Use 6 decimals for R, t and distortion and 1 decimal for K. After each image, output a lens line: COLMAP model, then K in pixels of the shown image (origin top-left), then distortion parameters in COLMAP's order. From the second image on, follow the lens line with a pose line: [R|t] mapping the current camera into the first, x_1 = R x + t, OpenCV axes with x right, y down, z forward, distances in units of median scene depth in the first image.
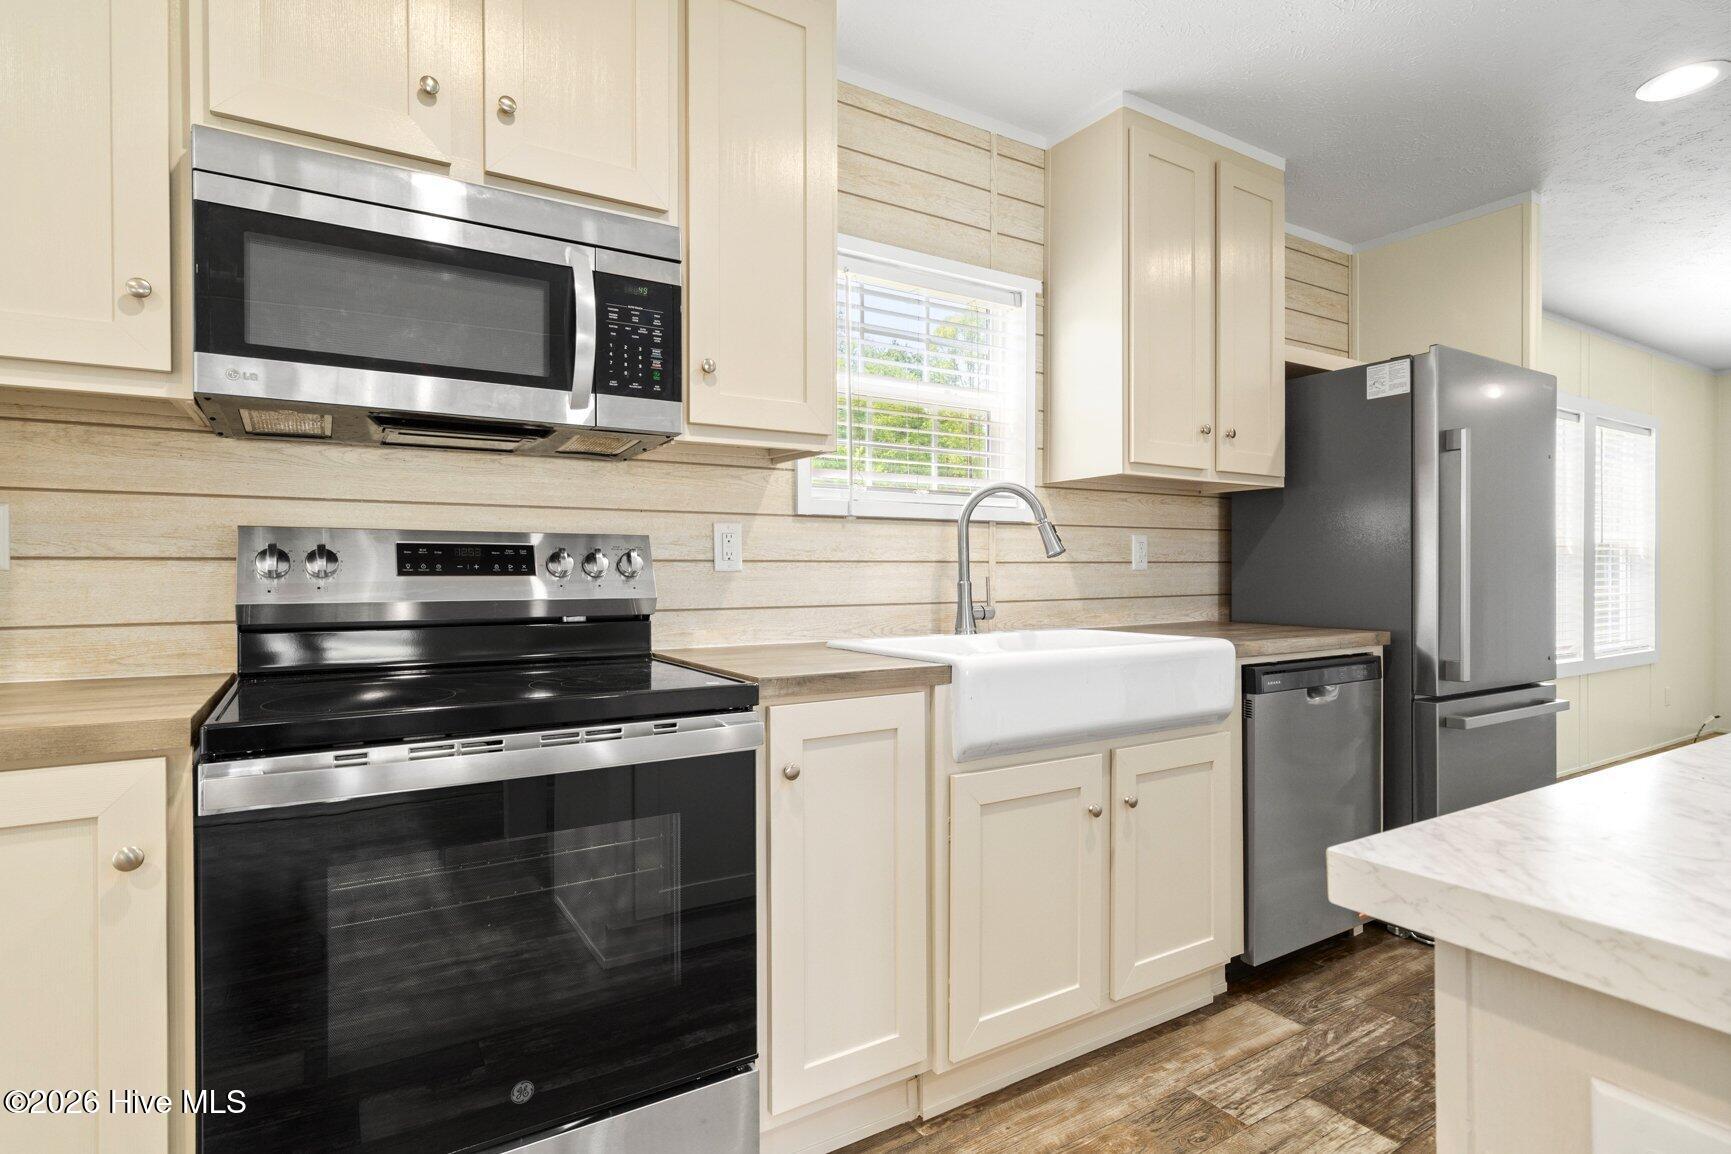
lens RADIAL K [[863.8, 0, 865.5], [0, 863.8, 577.0], [0, 0, 1]] dist [0.001880, 0.000187]
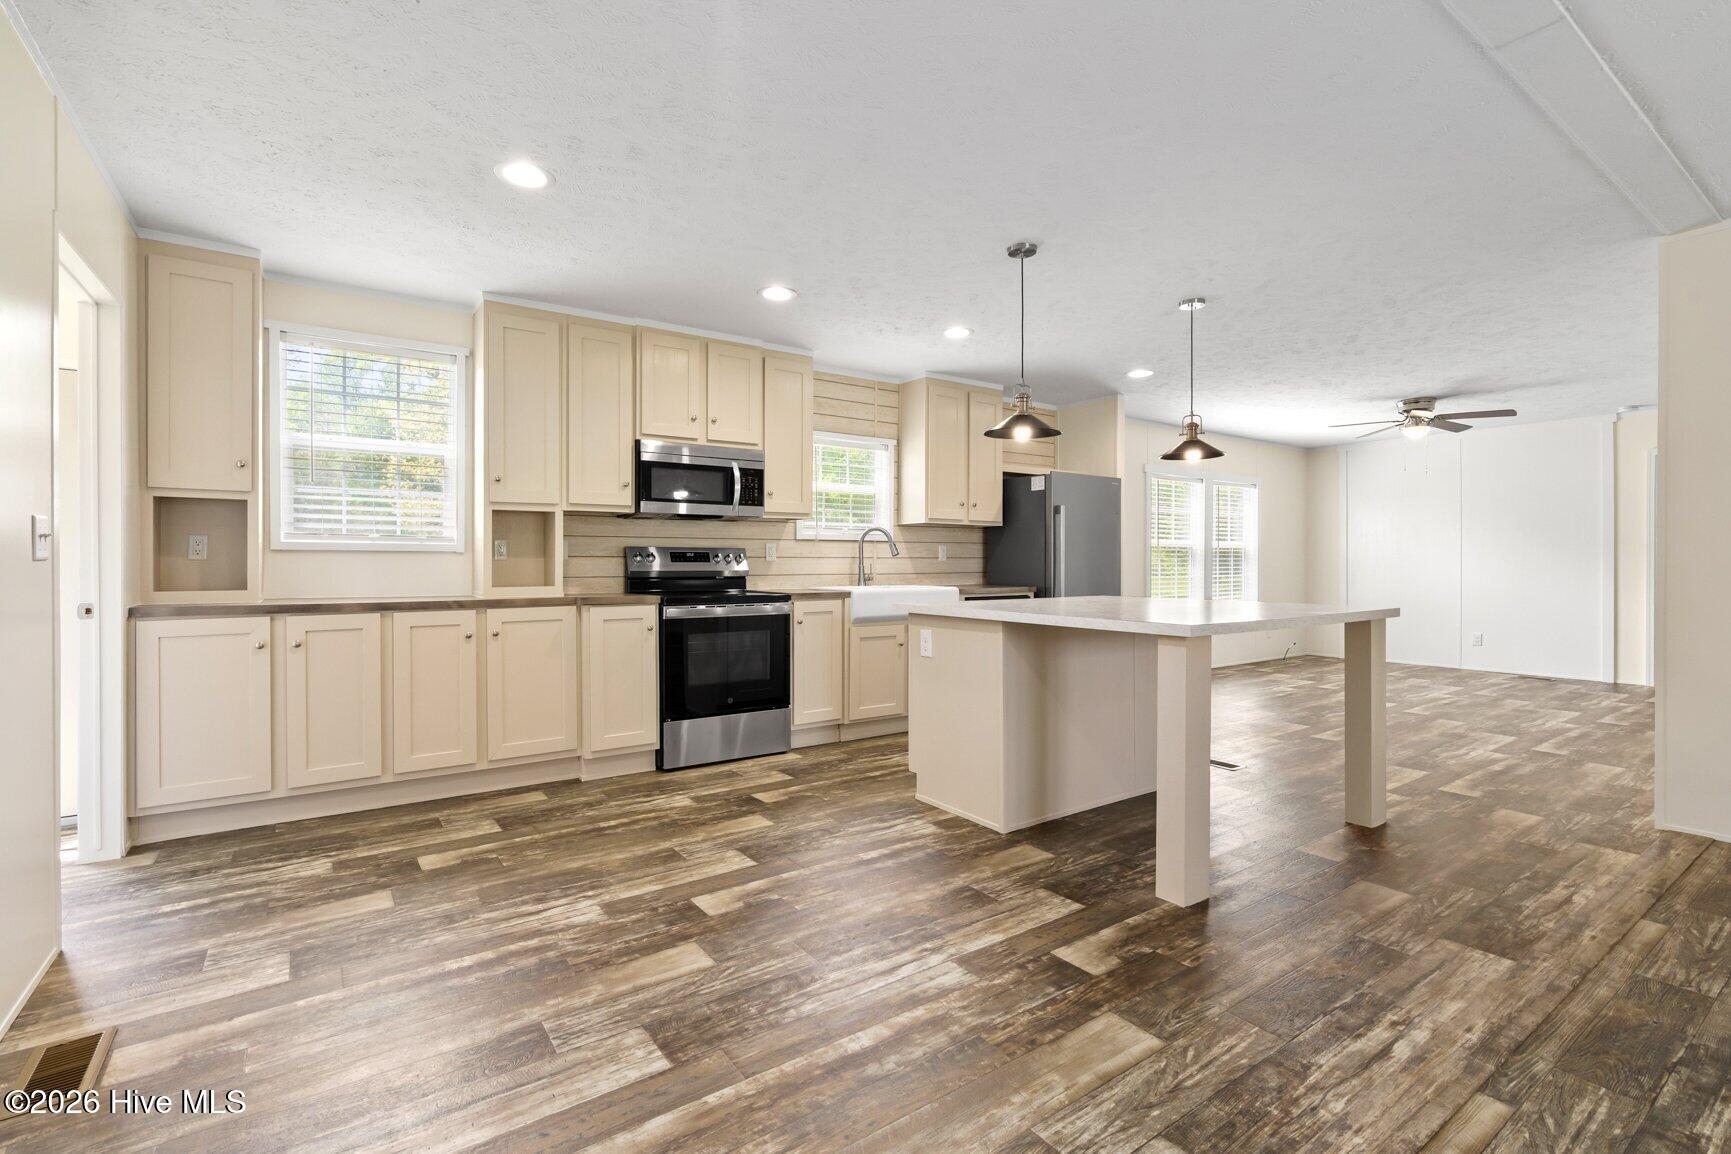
lens RADIAL K [[801.6, 0, 875.0], [0, 801.6, 542.6], [0, 0, 1]] dist [-0.005044, -0.000333]
pose [[0.997718, 0.004689, 0.067350, -0.005329], [-0.002620, 0.999523, -0.030771, 0.011846], [-0.067462, 0.030524, 0.997255, -1.528218]]
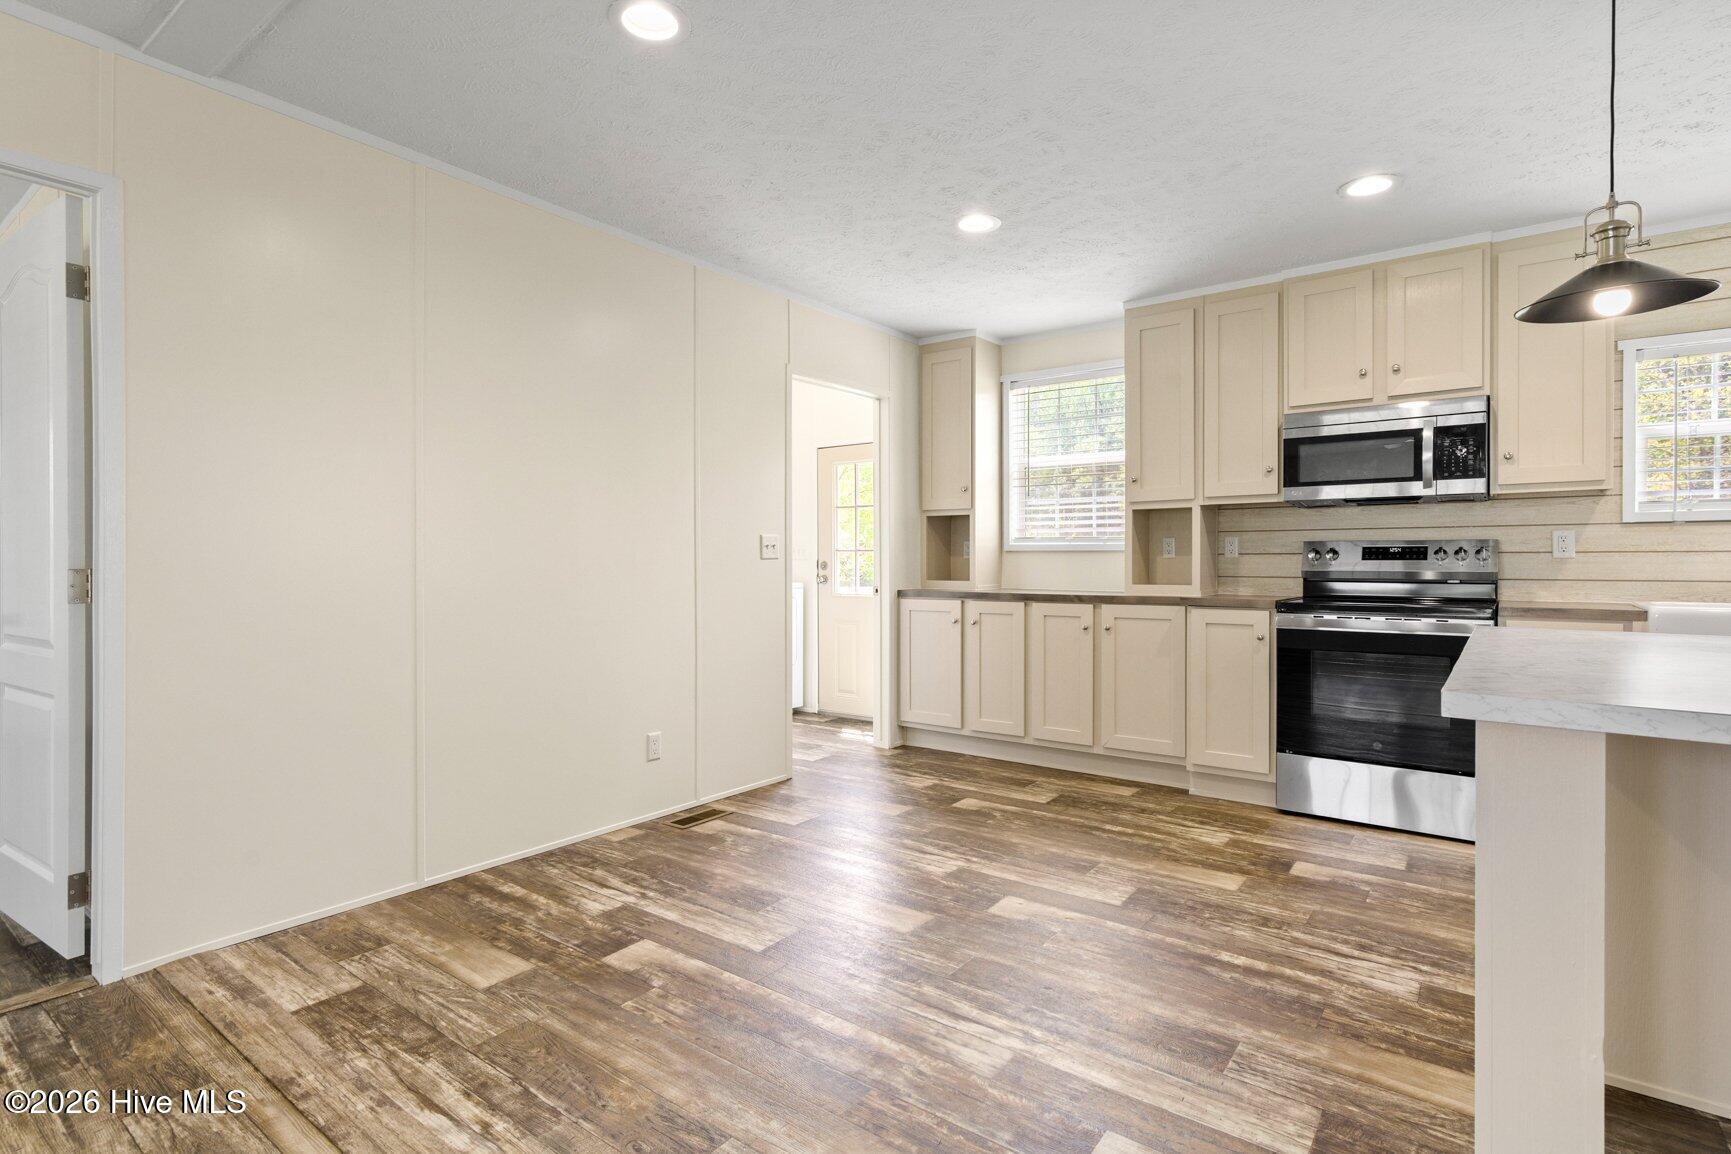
lens RADIAL K [[863.8, 0, 865.5], [0, 863.8, 577.0], [0, 0, 1]] dist [0.001880, 0.000187]
pose [[0.350943, 0.021568, -0.936148, 0.989062], [-0.005140, 0.999764, 0.021106, 0.000931], [0.936383, -0.002595, 0.350971, -0.919016]]
